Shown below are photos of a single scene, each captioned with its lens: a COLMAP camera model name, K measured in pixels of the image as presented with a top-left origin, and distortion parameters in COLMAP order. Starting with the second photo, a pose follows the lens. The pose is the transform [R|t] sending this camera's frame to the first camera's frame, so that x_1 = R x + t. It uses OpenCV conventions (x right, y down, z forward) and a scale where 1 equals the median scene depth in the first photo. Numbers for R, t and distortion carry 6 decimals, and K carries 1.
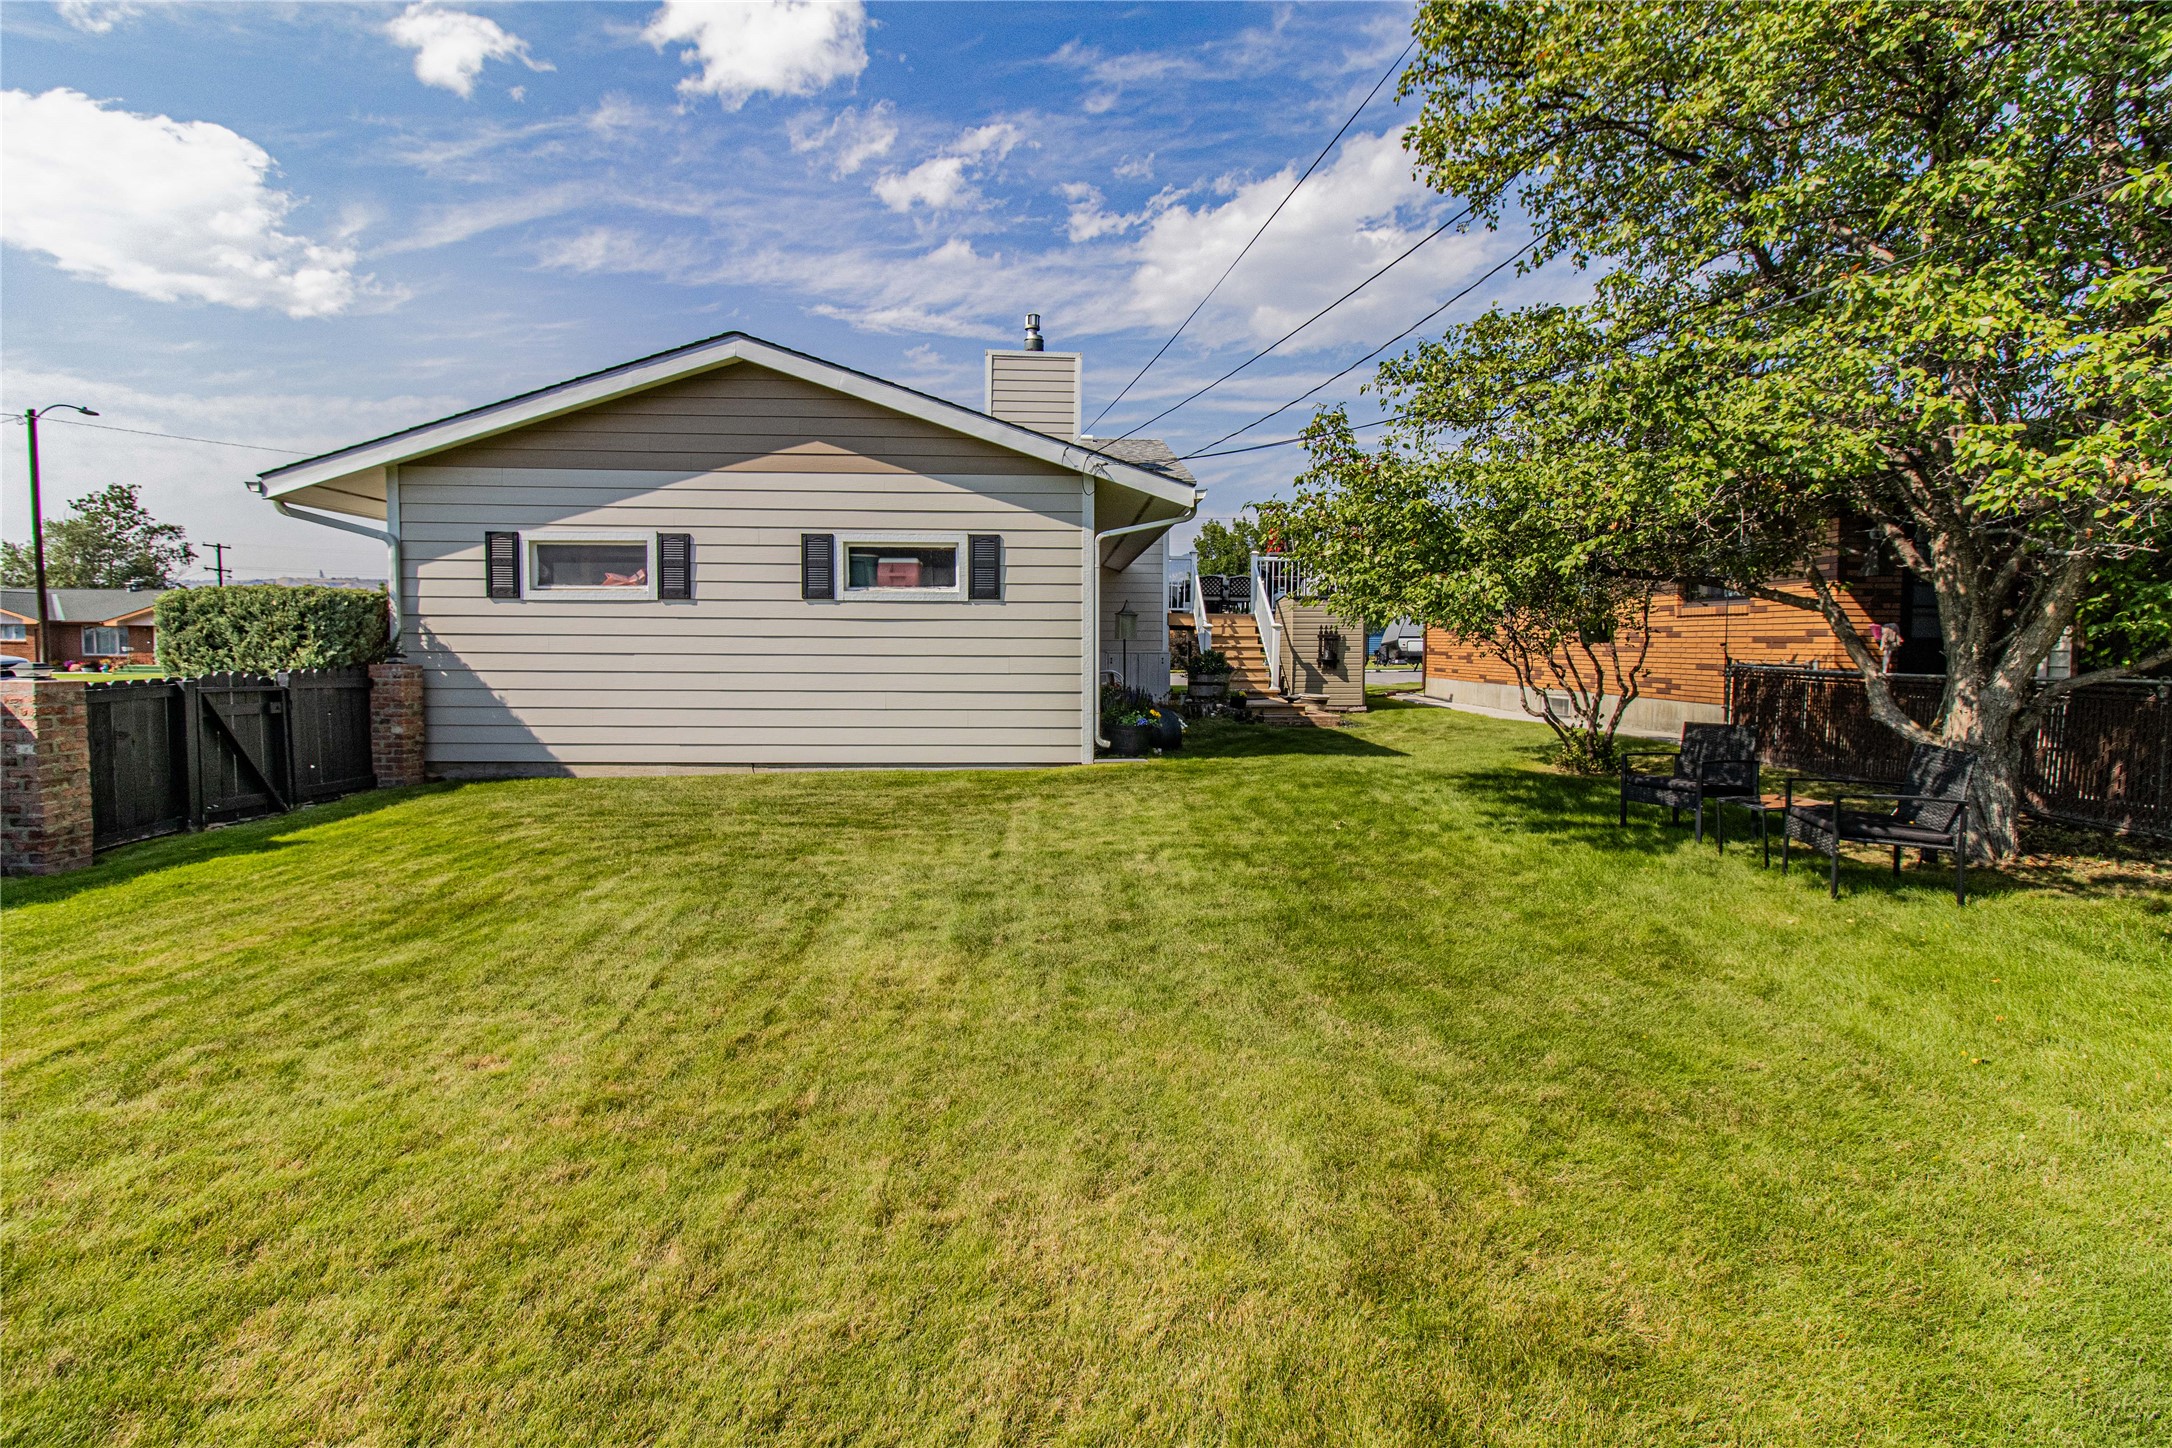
lens RADIAL K [[1023.6, 0, 1091.6], [0, 1023.6, 701.8], [0, 0, 1]] dist [-0.000534, 0.001369]
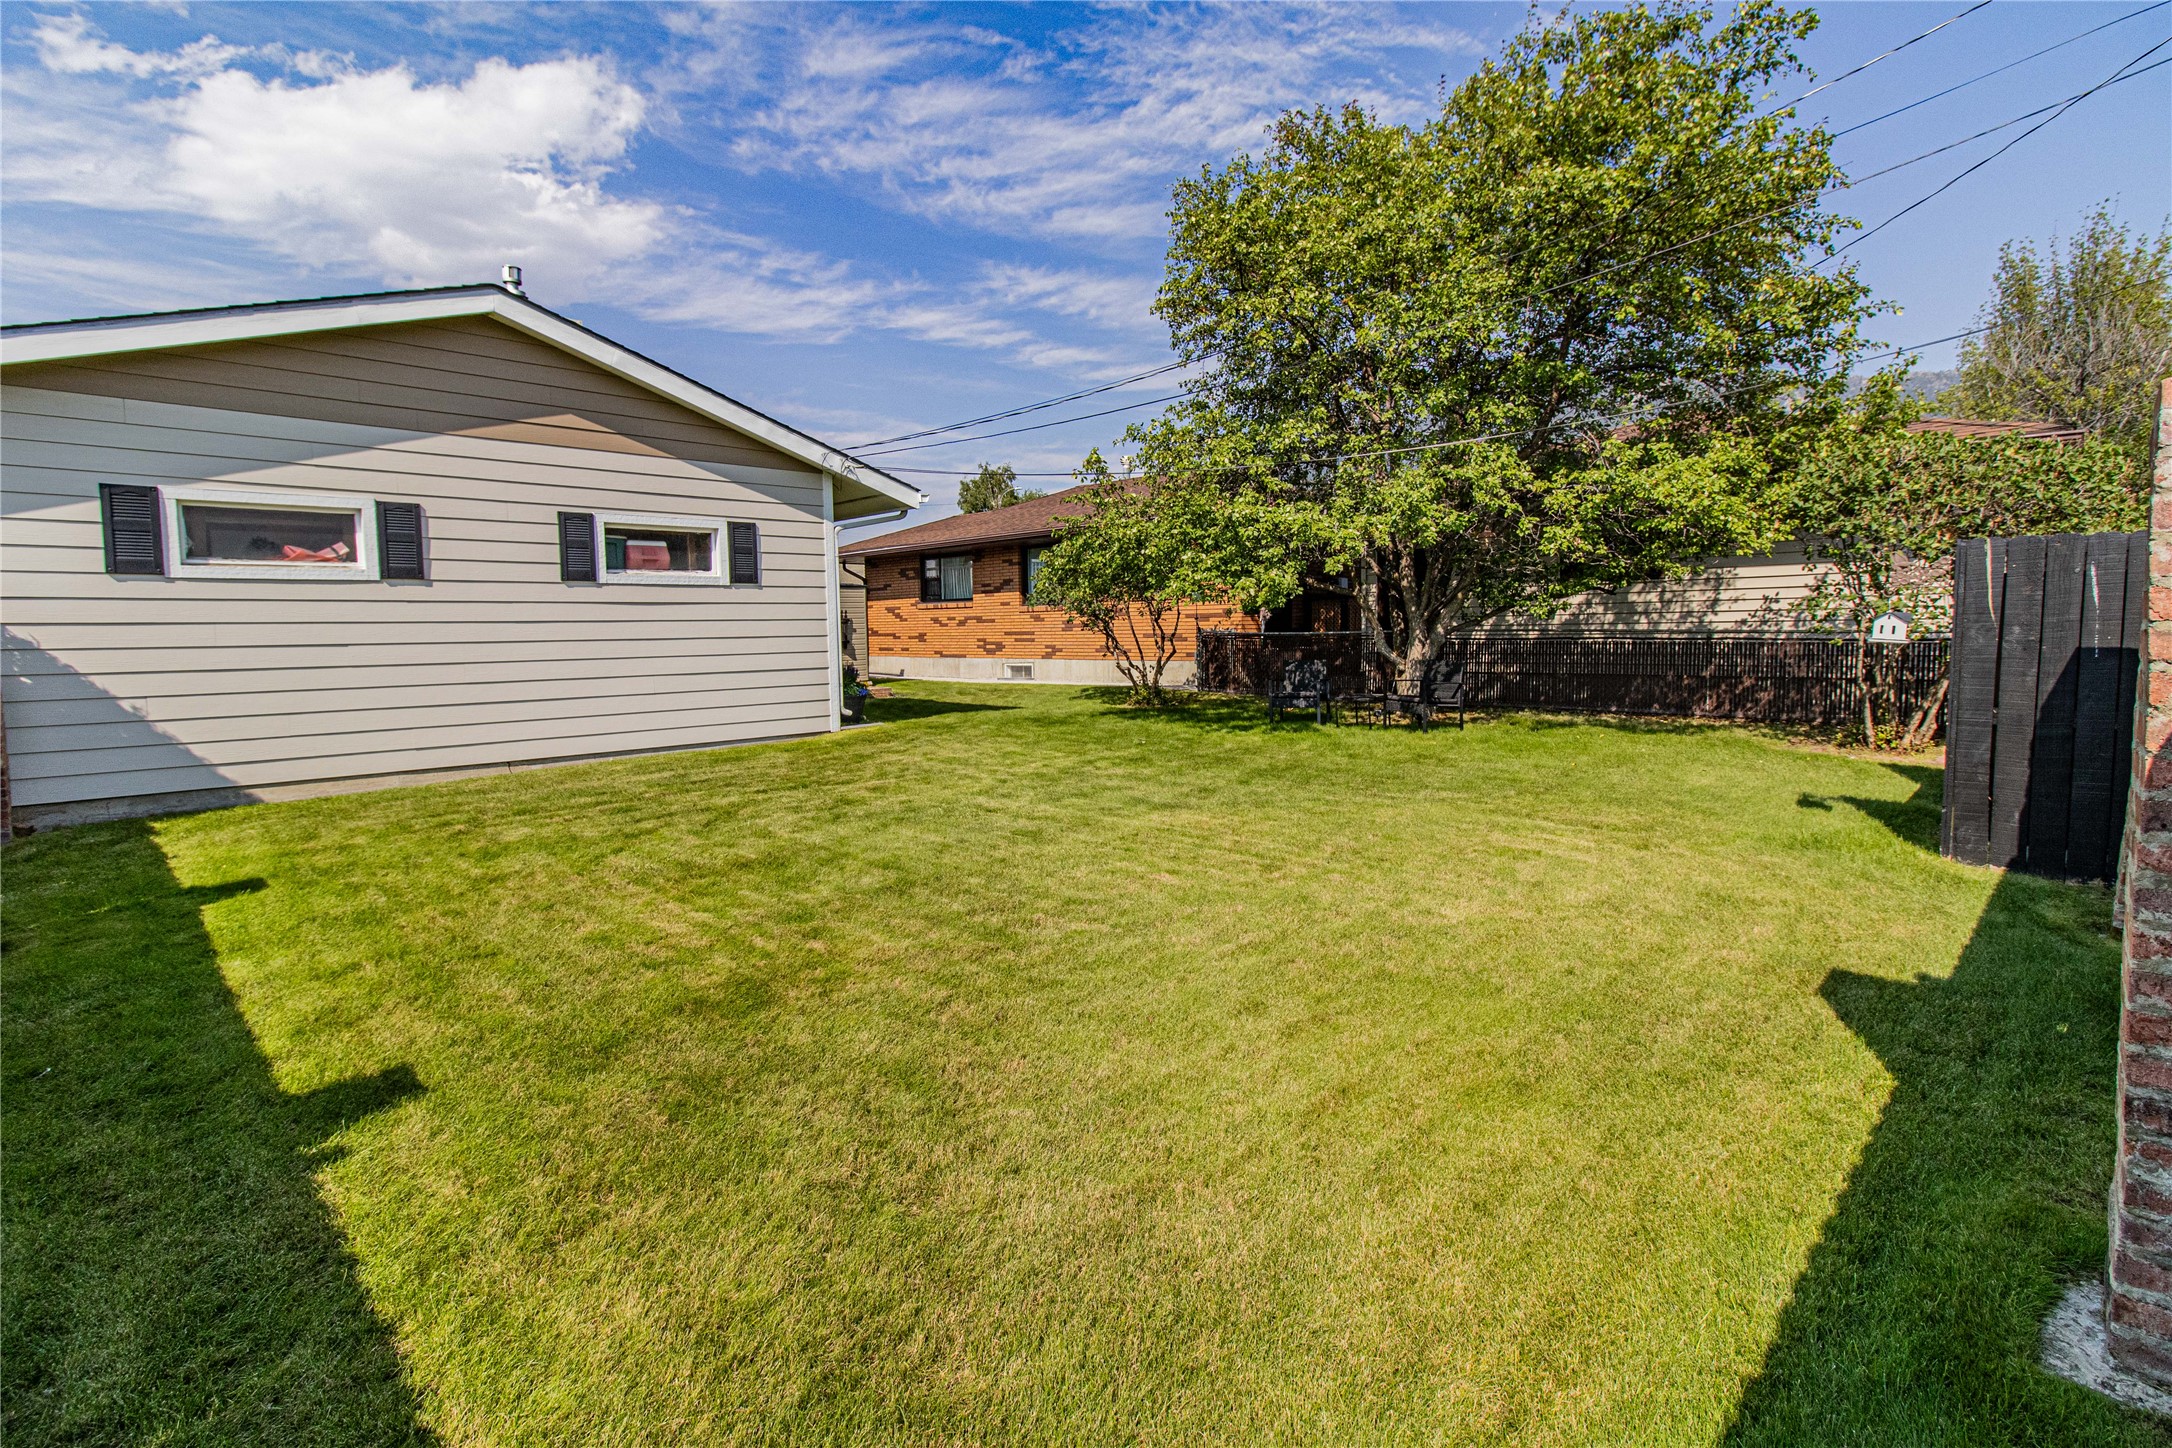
lens RADIAL K [[1023.6, 0, 1096.0], [0, 1023.6, 710.3], [0, 0, 1]] dist [-0.000534, 0.001369]
pose [[0.731901, -0.072968, 0.677493, -0.569327], [0.058254, 0.997310, 0.044481, 0.004646], [-0.678917, 0.006911, 0.734183, -0.022545]]
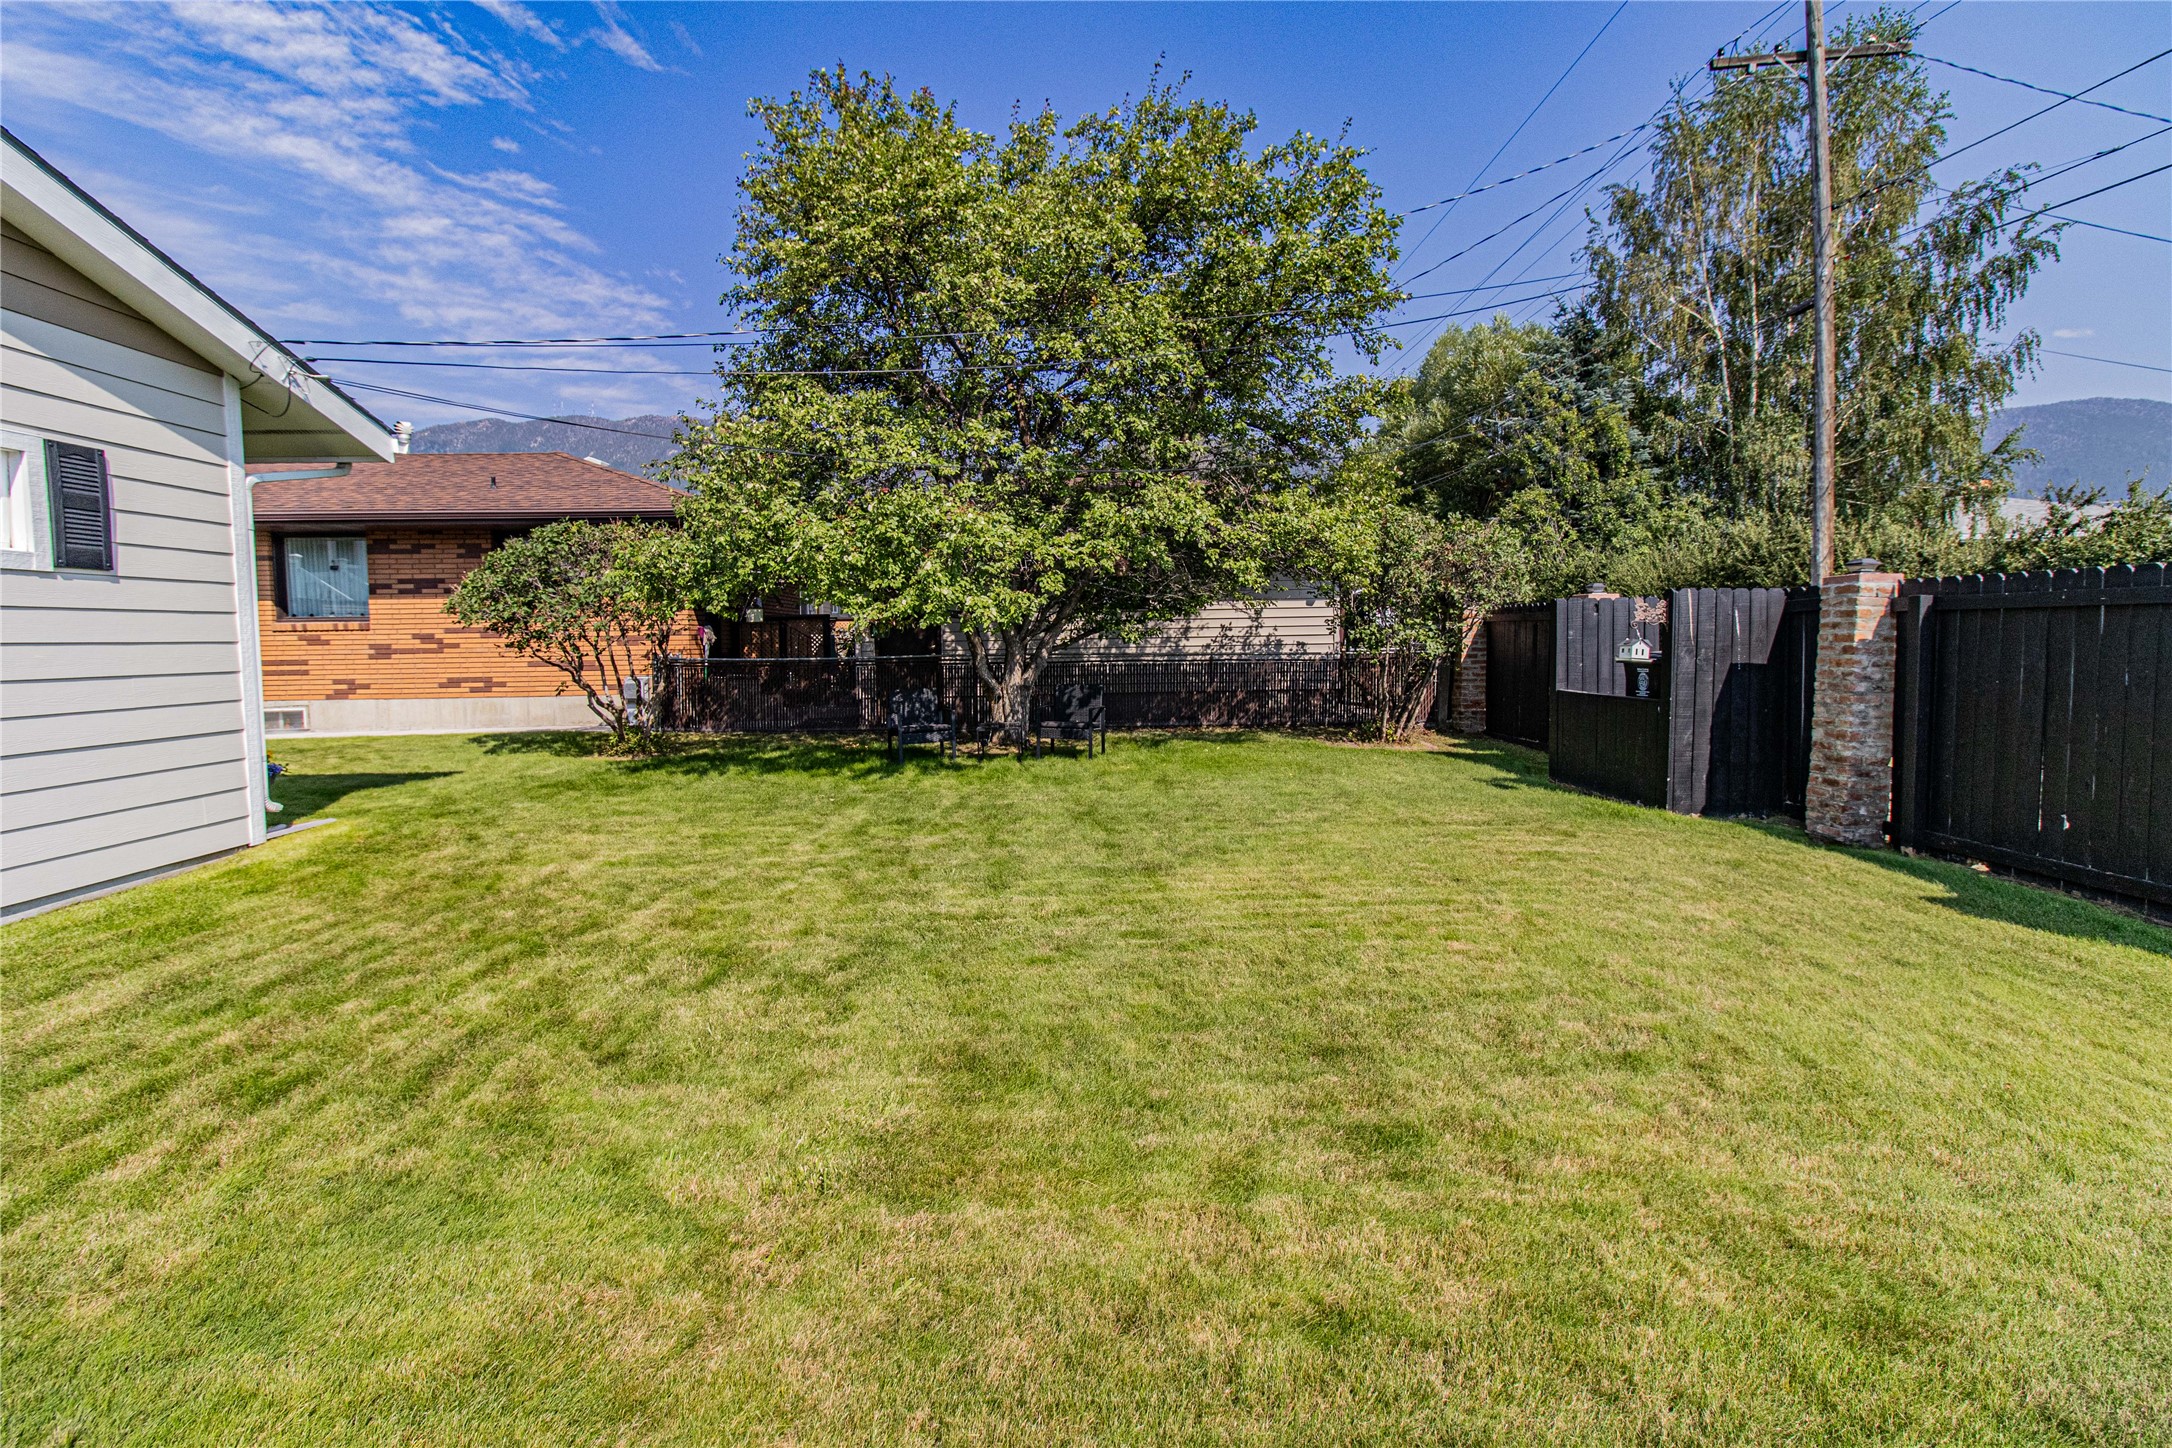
lens RADIAL K [[1023.6, 0, 1109.4], [0, 1023.6, 689.9], [0, 0, 1]] dist [-0.000534, 0.001369]
pose [[-0.008048, -0.057929, 0.998288, -0.636215], [0.069995, 0.995839, 0.058351, -0.033299], [-0.997515, 0.070345, -0.003960, 0.490739]]
